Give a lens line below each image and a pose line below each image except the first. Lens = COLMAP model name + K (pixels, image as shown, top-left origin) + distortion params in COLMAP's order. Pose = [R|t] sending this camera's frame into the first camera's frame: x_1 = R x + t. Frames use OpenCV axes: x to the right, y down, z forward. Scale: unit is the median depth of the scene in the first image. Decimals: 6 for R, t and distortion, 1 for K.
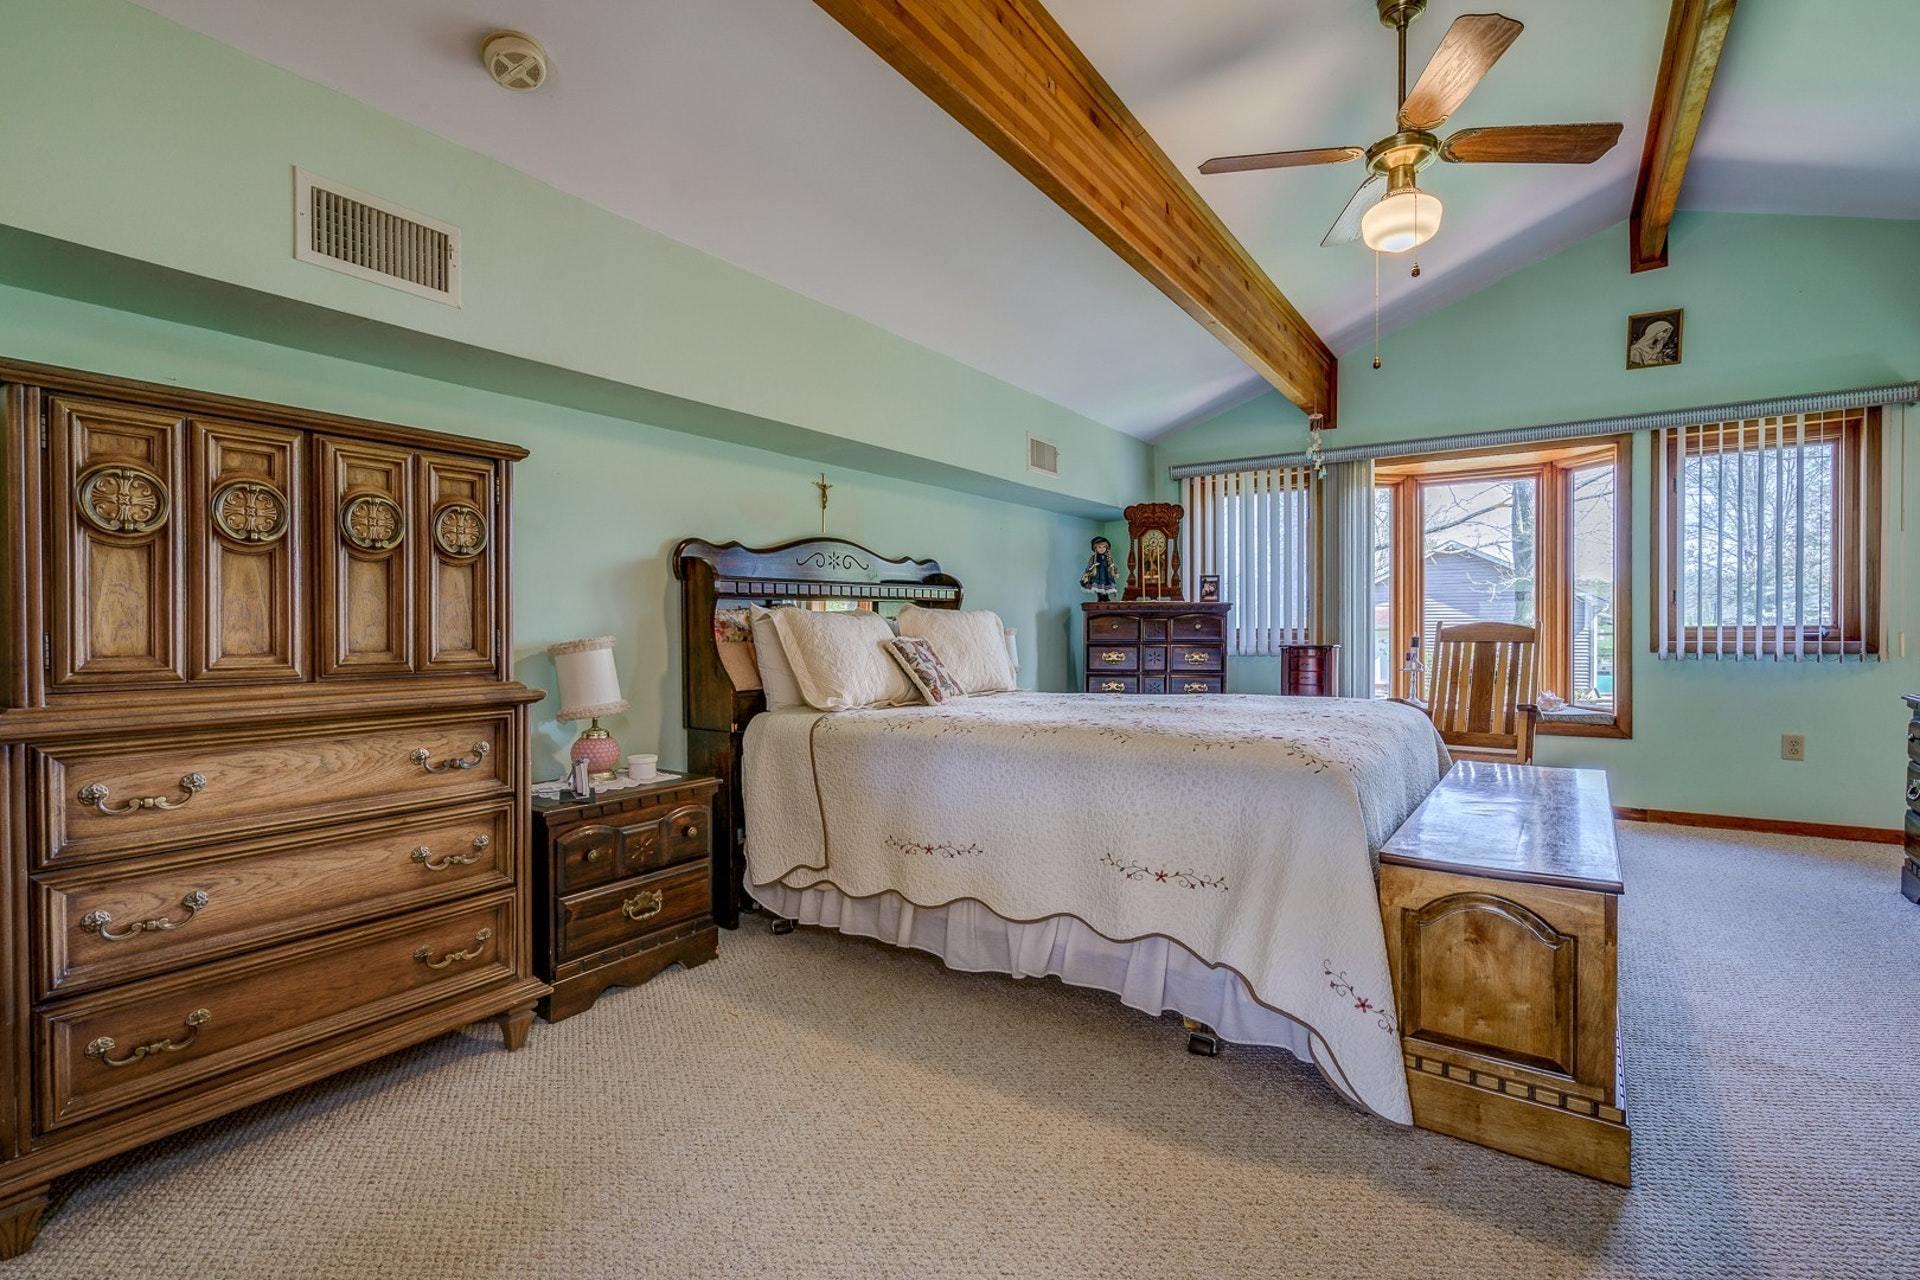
lens RADIAL K [[882.4, 0, 956.9], [0, 882.4, 637.8], [0, 0, 1]] dist [-0.007548, 0.002655]
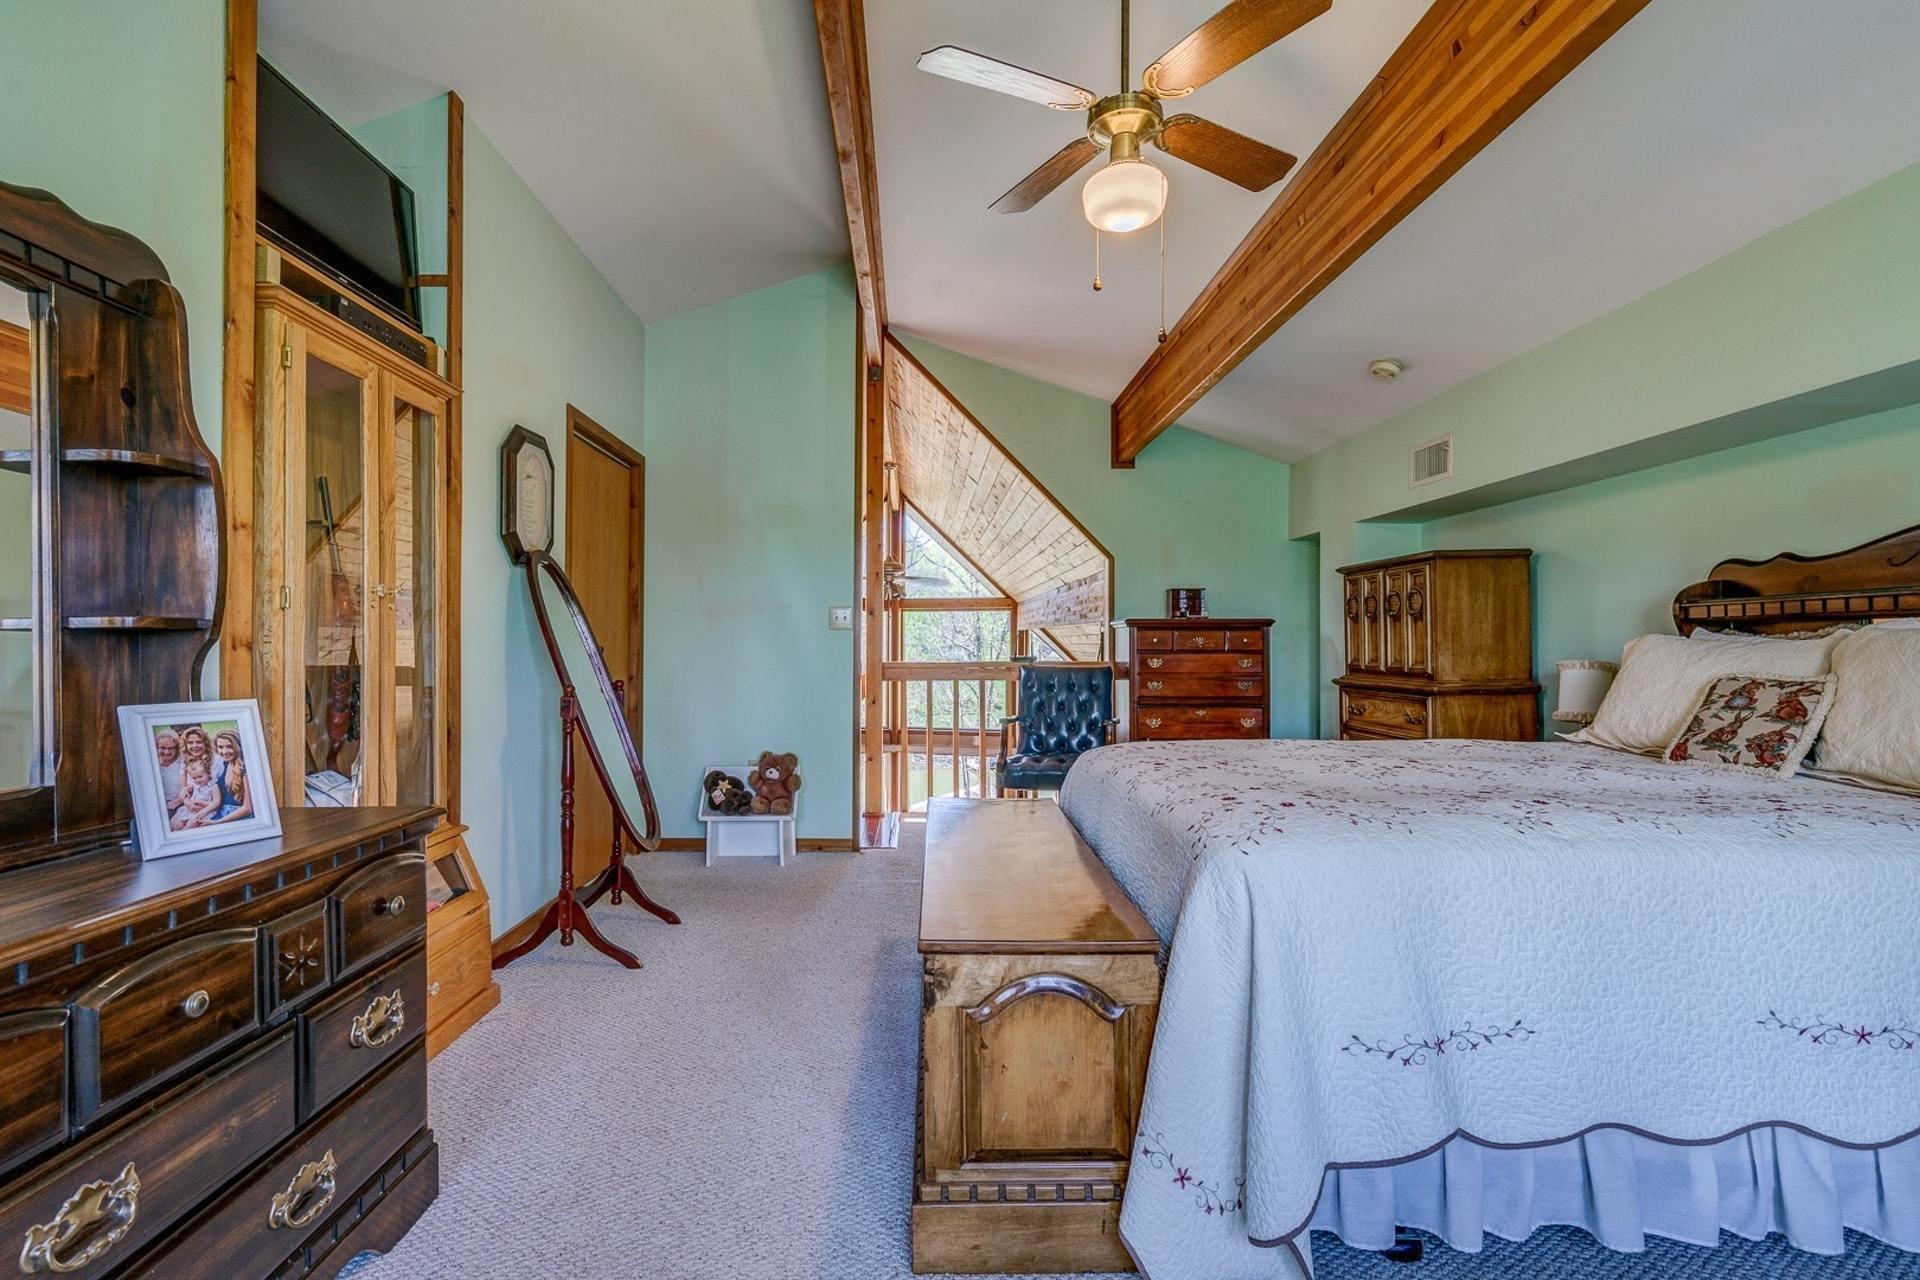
lens RADIAL K [[882.4, 0, 956.2], [0, 882.4, 646.4], [0, 0, 1]] dist [-0.007548, 0.002655]
pose [[-0.803080, 0.002047, -0.595867, 1.471289], [-0.000305, 0.999993, 0.003847, -0.031646], [0.595871, 0.003271, -0.803074, 2.016127]]
